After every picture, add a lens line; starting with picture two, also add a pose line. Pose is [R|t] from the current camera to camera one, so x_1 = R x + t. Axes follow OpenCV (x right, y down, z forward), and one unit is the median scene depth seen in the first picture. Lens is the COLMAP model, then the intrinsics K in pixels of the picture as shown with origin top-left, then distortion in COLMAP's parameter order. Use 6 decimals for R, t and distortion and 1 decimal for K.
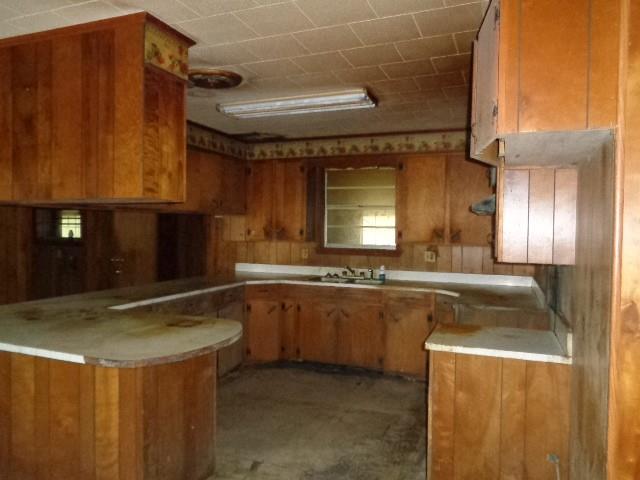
lens RADIAL K [[476.1, 0, 318.7], [0, 476.1, 239.2], [0, 0, 1]] dist [0.010548, -0.008942]
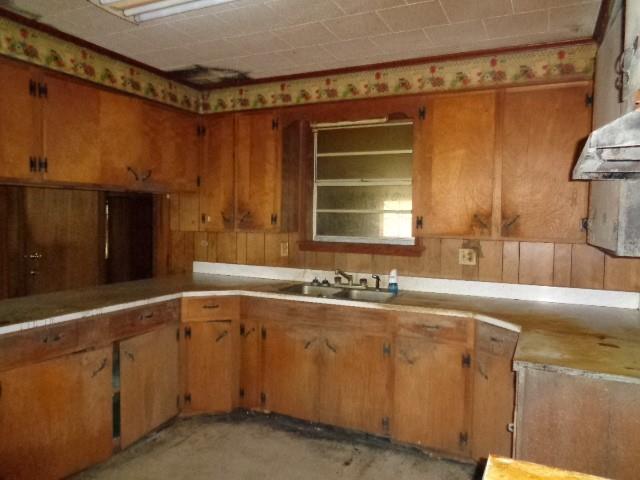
lens RADIAL K [[476.1, 0, 320.9], [0, 476.1, 240.6], [0, 0, 1]] dist [0.010548, -0.008942]
pose [[0.997599, 0.006363, -0.068960, 0.081434], [-0.004607, 0.999662, 0.025587, -0.001278], [0.069100, -0.025208, 0.997291, 0.349585]]
